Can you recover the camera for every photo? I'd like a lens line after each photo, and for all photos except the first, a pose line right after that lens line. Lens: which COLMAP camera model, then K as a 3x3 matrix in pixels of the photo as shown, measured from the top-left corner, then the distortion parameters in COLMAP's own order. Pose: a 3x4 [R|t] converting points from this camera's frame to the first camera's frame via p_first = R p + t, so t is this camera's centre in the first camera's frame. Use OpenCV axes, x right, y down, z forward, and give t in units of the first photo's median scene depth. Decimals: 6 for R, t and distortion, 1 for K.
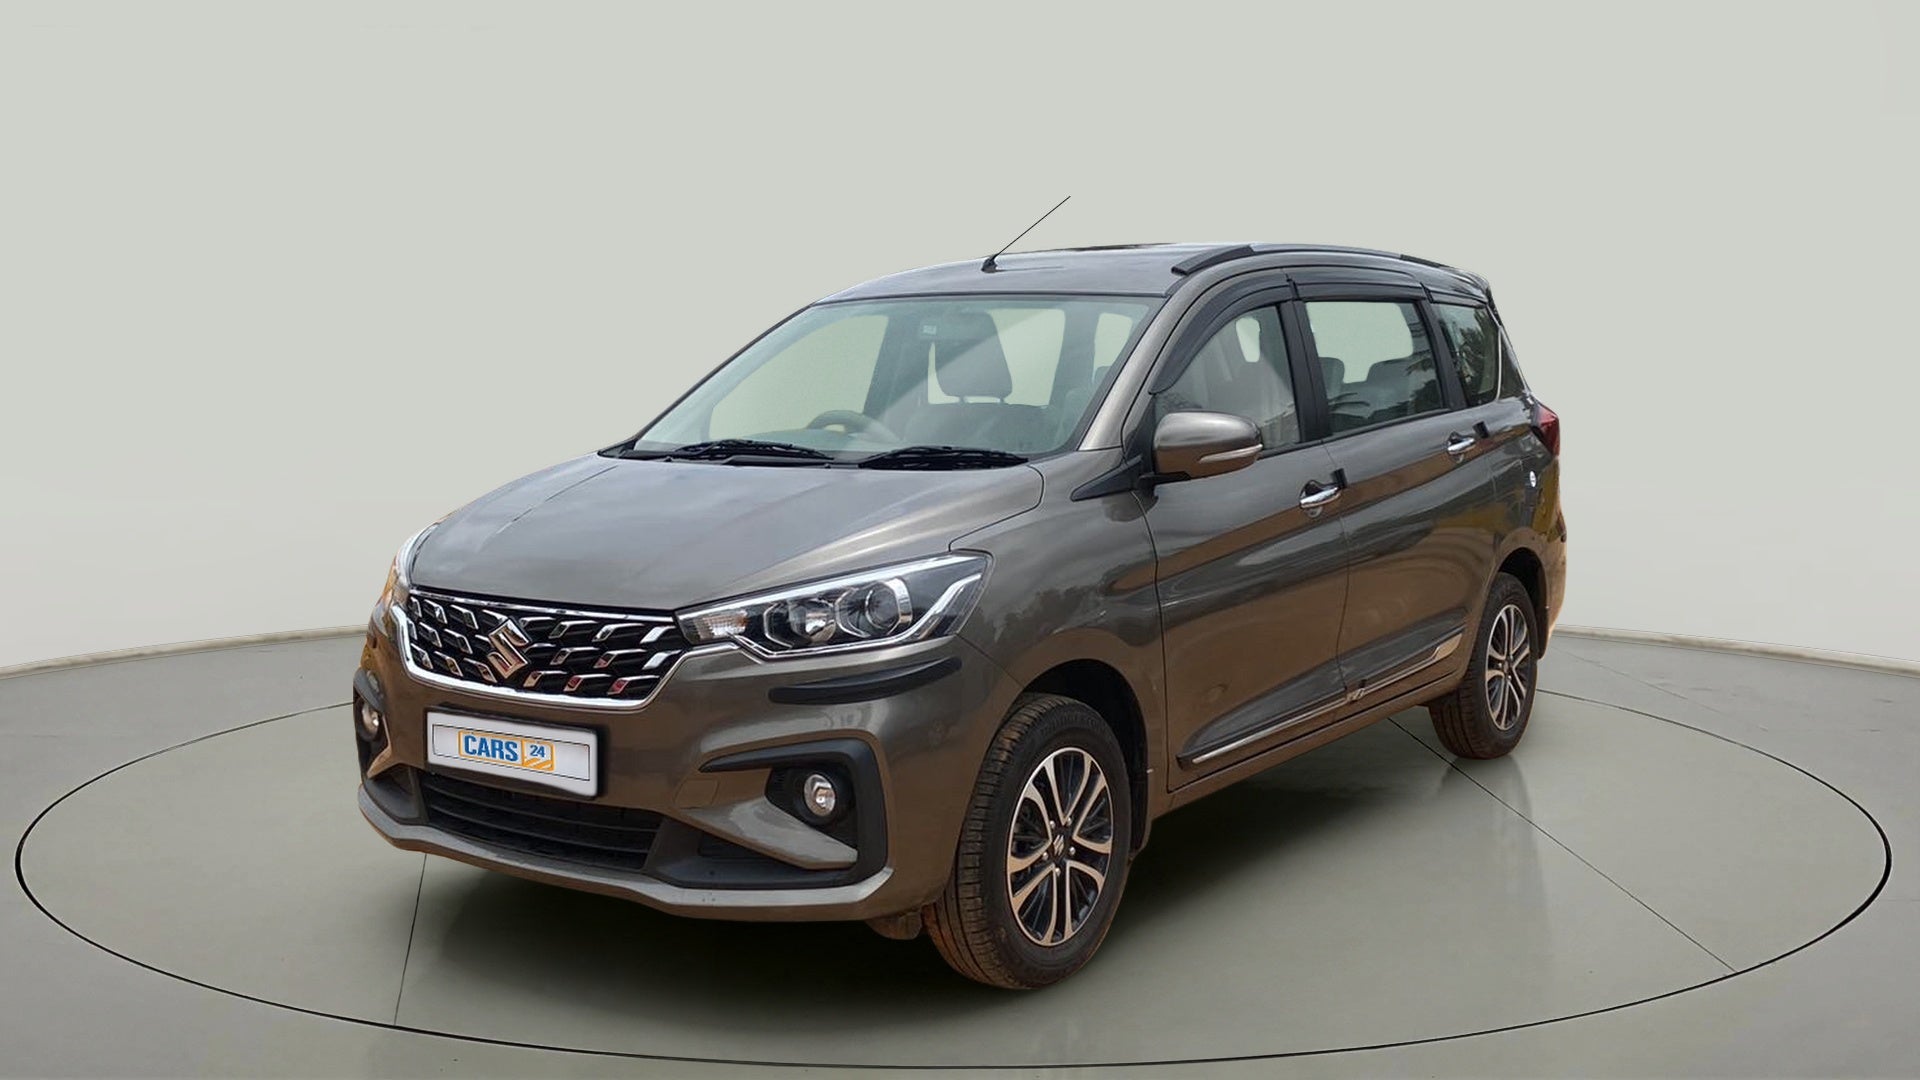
lens RADIAL K [[1473.7, 0, 960.0], [0, 1473.7, 540.0], [0, 0, 1]] dist [0.025749, -0.006517]
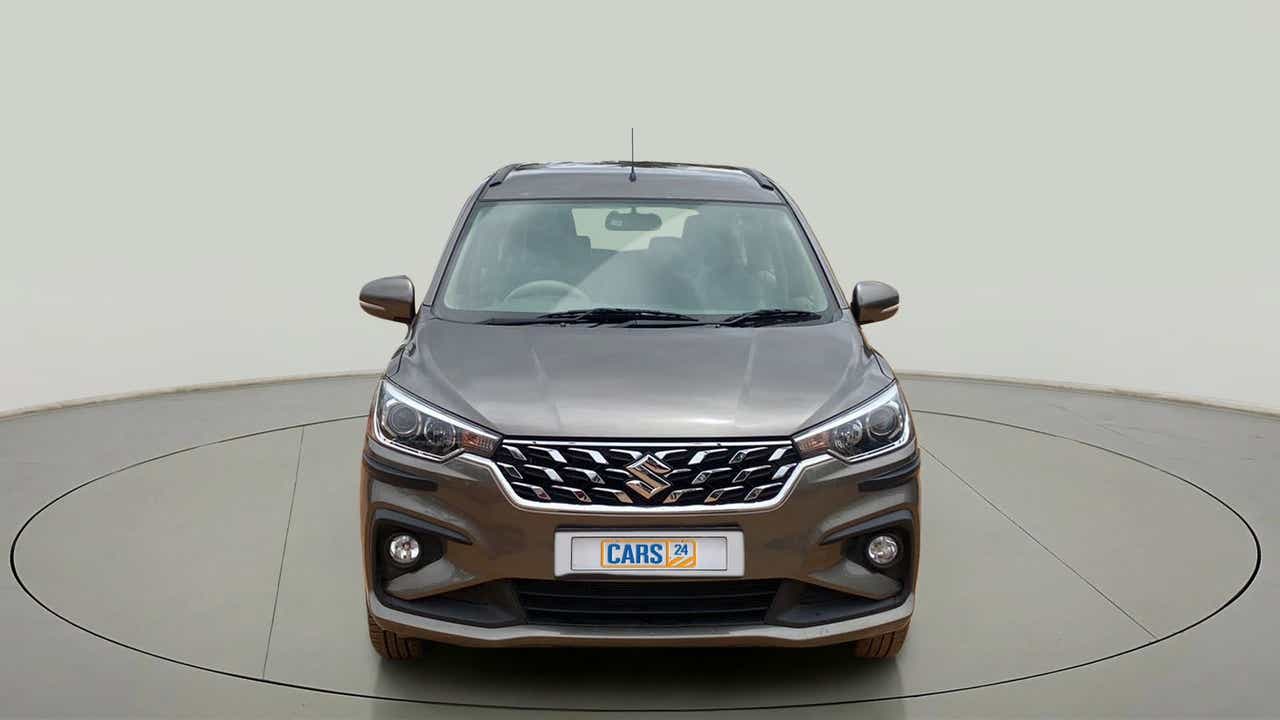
lens RADIAL K [[982.5, 0, 640.0], [0, 982.5, 360.0], [0, 0, 1]] dist [0.025749, -0.006517]
pose [[0.861398, -0.057690, 0.504644, -0.758982], [0.051735, 0.998327, 0.025817, -0.054285], [-0.505289, 0.003869, 0.862942, 0.246441]]
